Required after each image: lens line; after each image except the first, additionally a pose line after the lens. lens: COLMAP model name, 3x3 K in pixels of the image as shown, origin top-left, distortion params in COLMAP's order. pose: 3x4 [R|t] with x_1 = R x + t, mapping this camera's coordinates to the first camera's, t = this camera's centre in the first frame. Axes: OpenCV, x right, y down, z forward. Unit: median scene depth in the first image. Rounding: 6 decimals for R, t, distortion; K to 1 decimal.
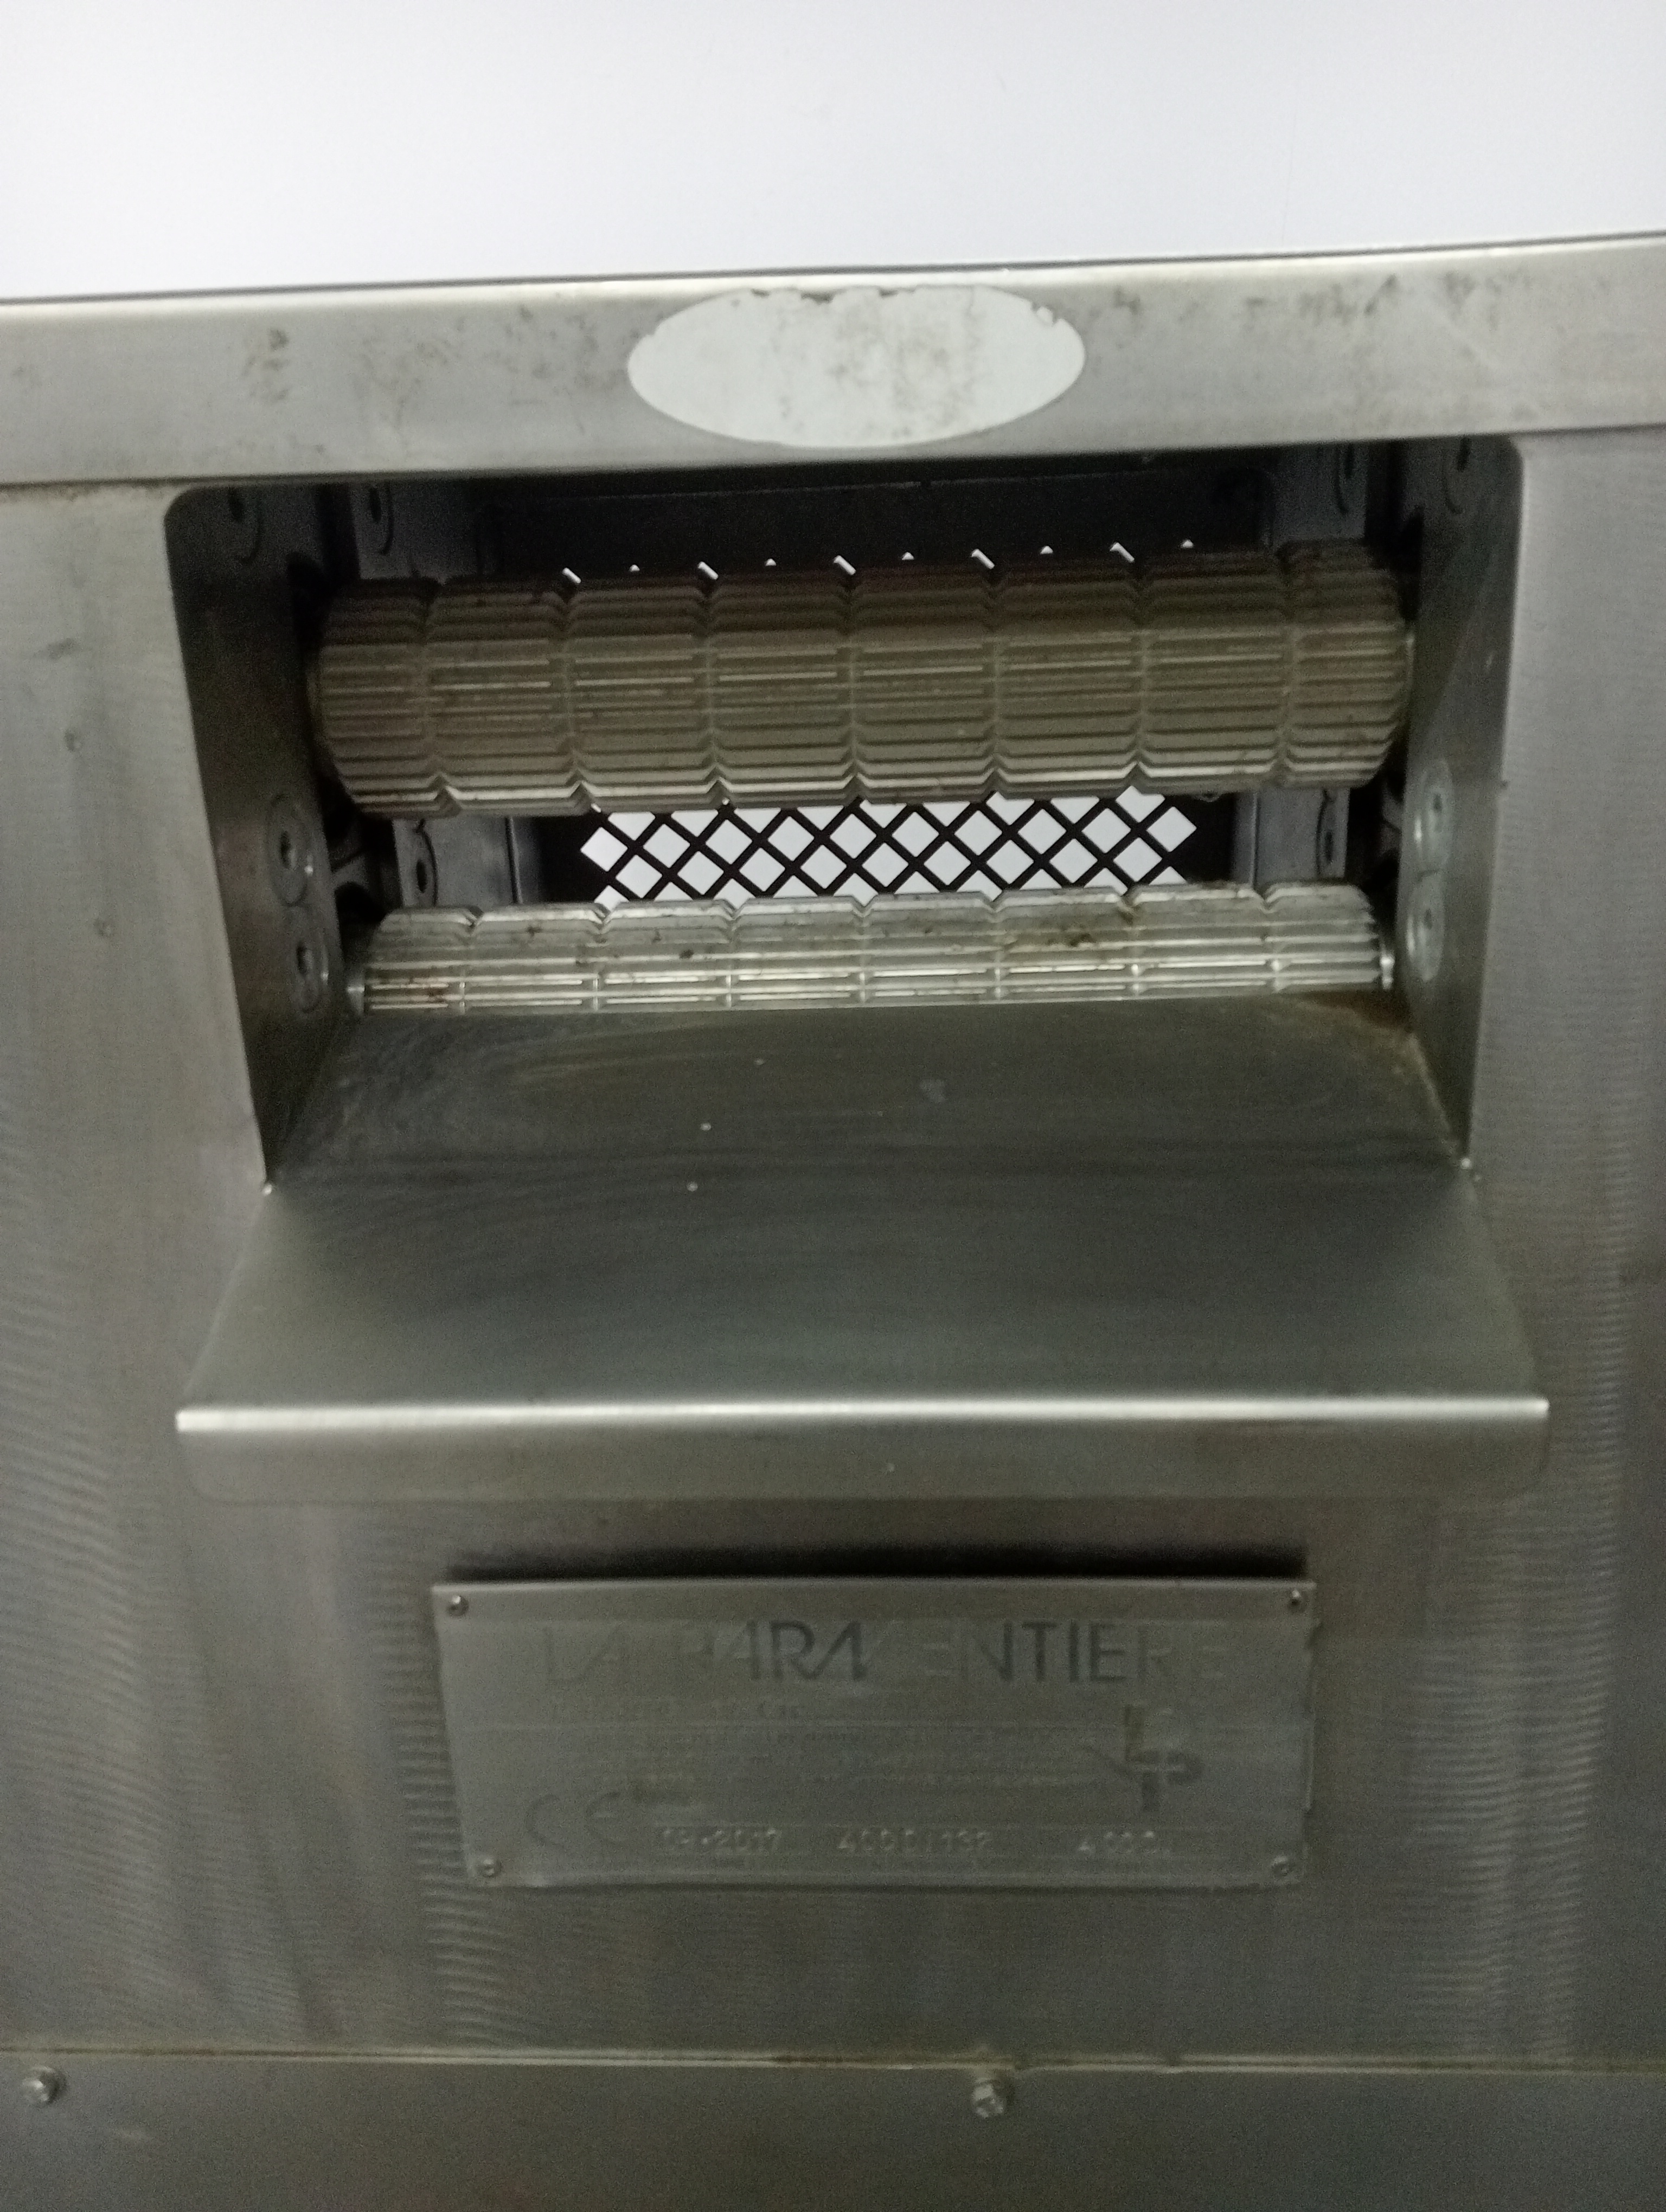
lens RADIAL K [[1772.5, 0, 833.0], [0, 1772.5, 1106.0], [0, 0, 1]] dist [0.045662, -0.046365]
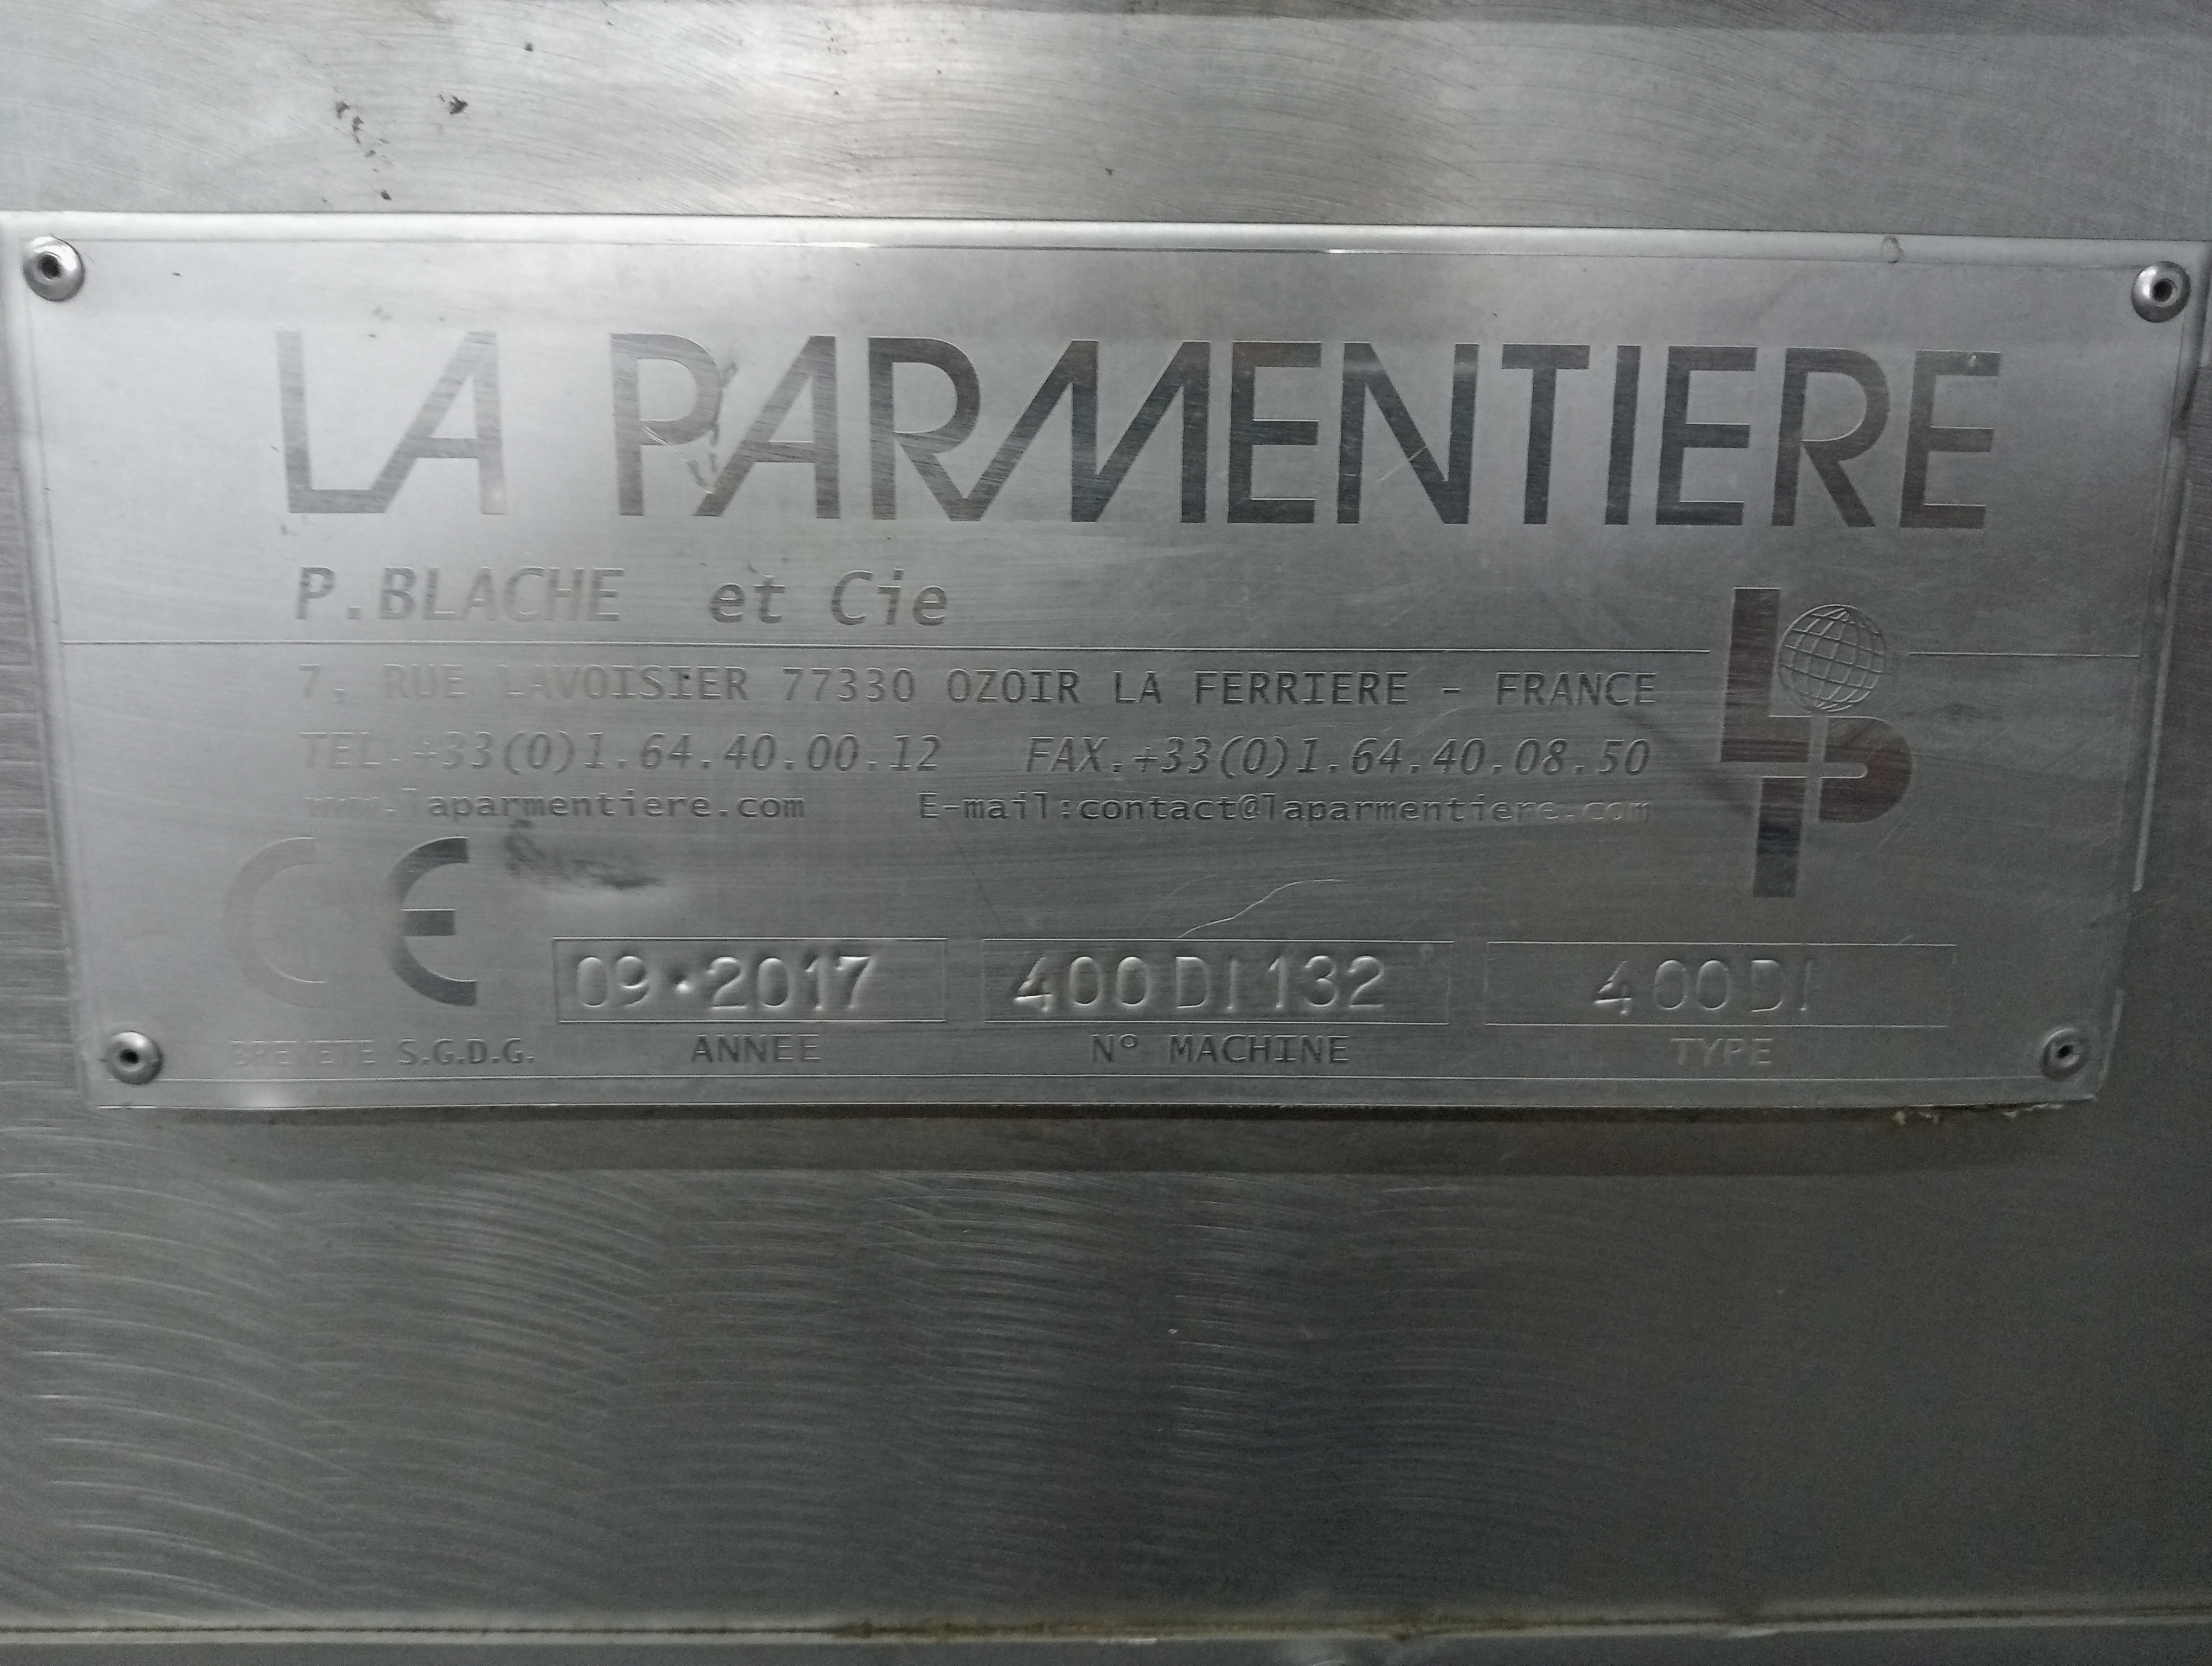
lens RADIAL K [[1816.9, 0, 1106.0], [0, 1816.9, 833.0], [0, 0, 1]] dist [0.064954, -0.172786]
pose [[0.995802, 0.036274, 0.084043, -0.012857], [-0.025552, 0.991789, -0.125308, 0.440699], [-0.087898, 0.122635, 0.988552, 0.597604]]
